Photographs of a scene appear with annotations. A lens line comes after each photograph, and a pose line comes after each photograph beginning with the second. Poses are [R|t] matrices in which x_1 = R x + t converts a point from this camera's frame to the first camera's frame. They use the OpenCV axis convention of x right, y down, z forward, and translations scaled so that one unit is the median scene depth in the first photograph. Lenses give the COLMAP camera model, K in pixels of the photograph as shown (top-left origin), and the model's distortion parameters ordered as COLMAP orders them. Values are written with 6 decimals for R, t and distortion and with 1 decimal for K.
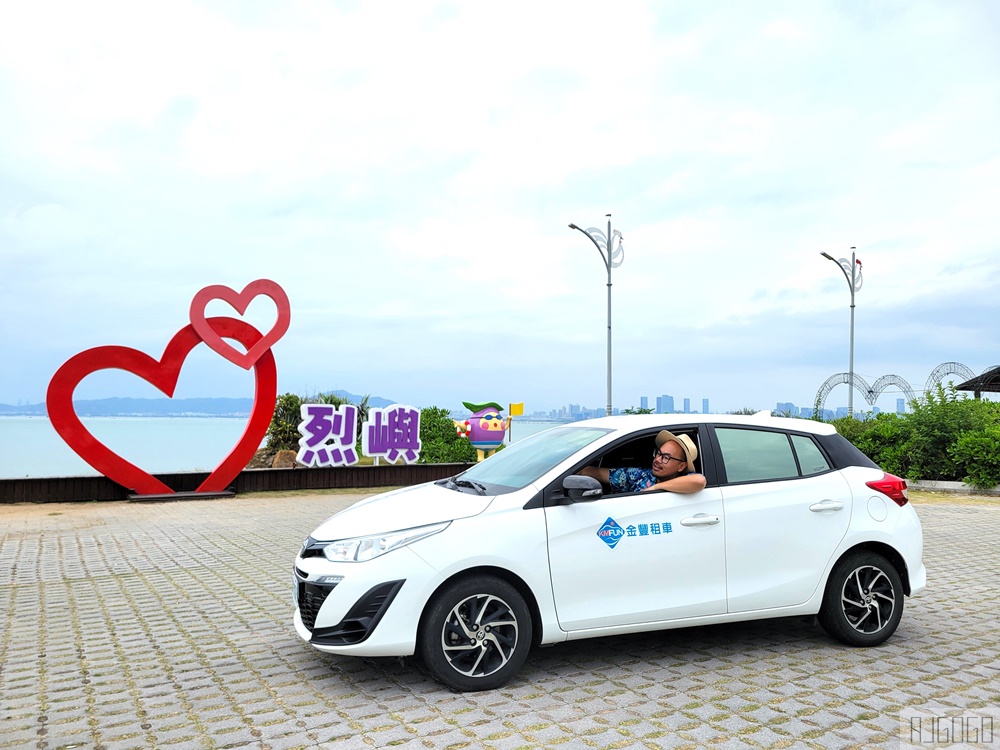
lens RADIAL K [[766.0, 0, 500.4], [0, 766.0, 373.2], [0, 0, 1]] dist [0.045786, -0.019036]
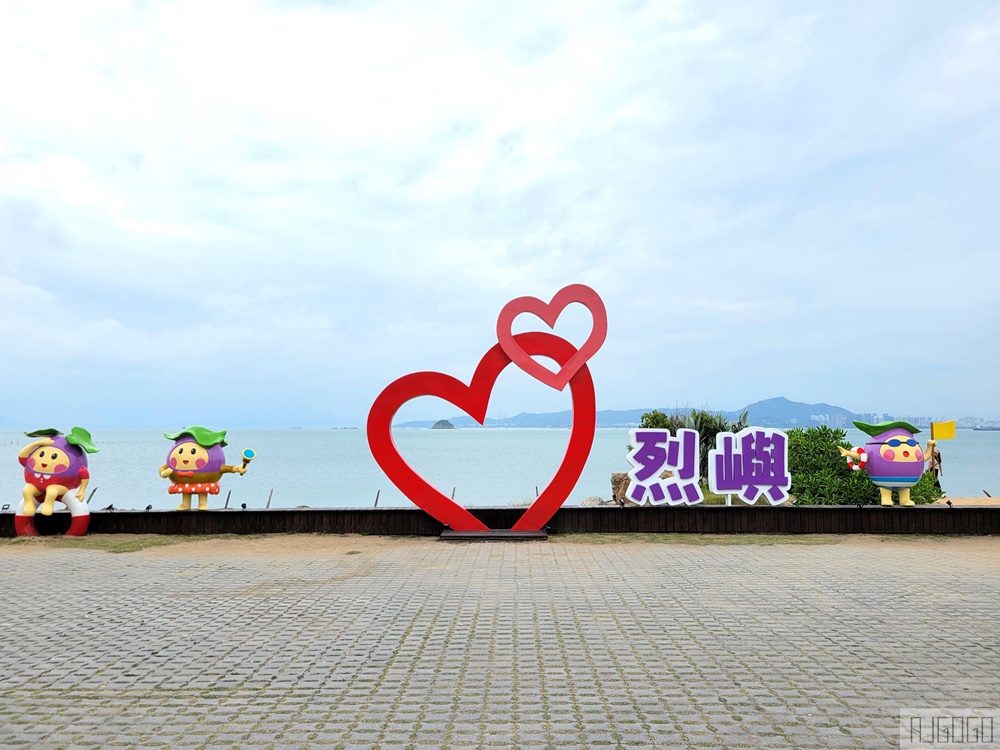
lens RADIAL K [[766.0, 0, 489.0], [0, 766.0, 372.2], [0, 0, 1]] dist [0.045786, -0.019036]
pose [[0.842638, -0.050396, -0.536117, 0.061448], [0.043358, 0.998728, -0.025735, -0.006008], [0.536733, -0.001560, 0.843751, 0.212367]]
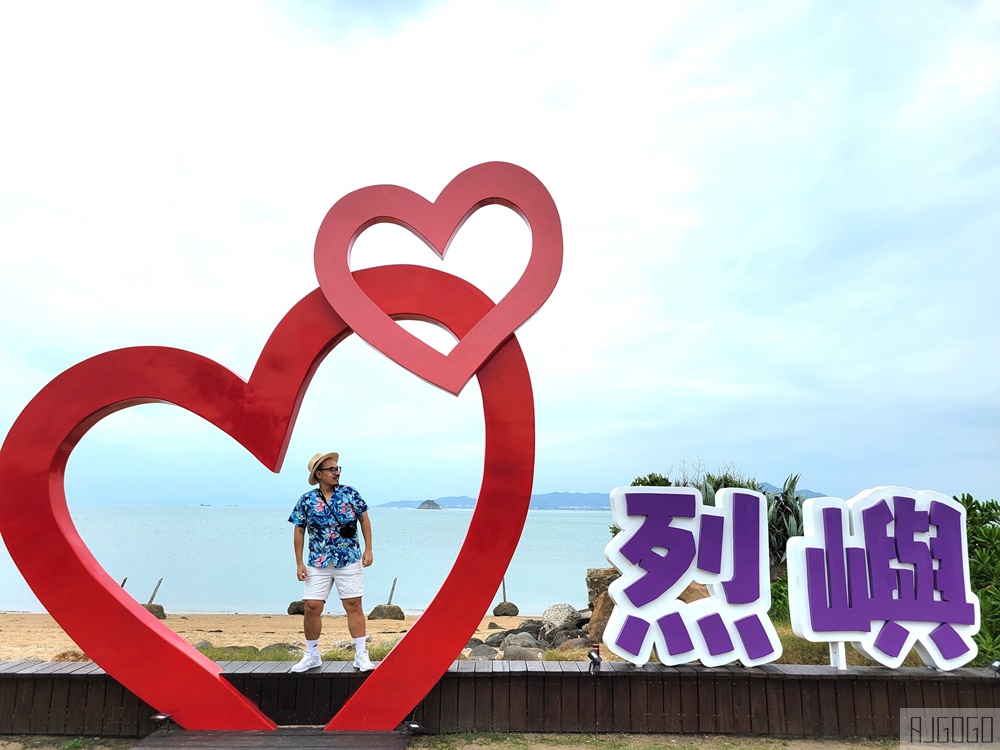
lens RADIAL K [[766.0, 0, 500.8], [0, 766.0, 378.2], [0, 0, 1]] dist [0.045786, -0.019036]
pose [[0.860090, -0.084647, -0.503071, -0.109520], [0.027052, 0.992318, -0.120718, 0.031020], [0.509425, 0.090219, 0.855773, 0.634057]]
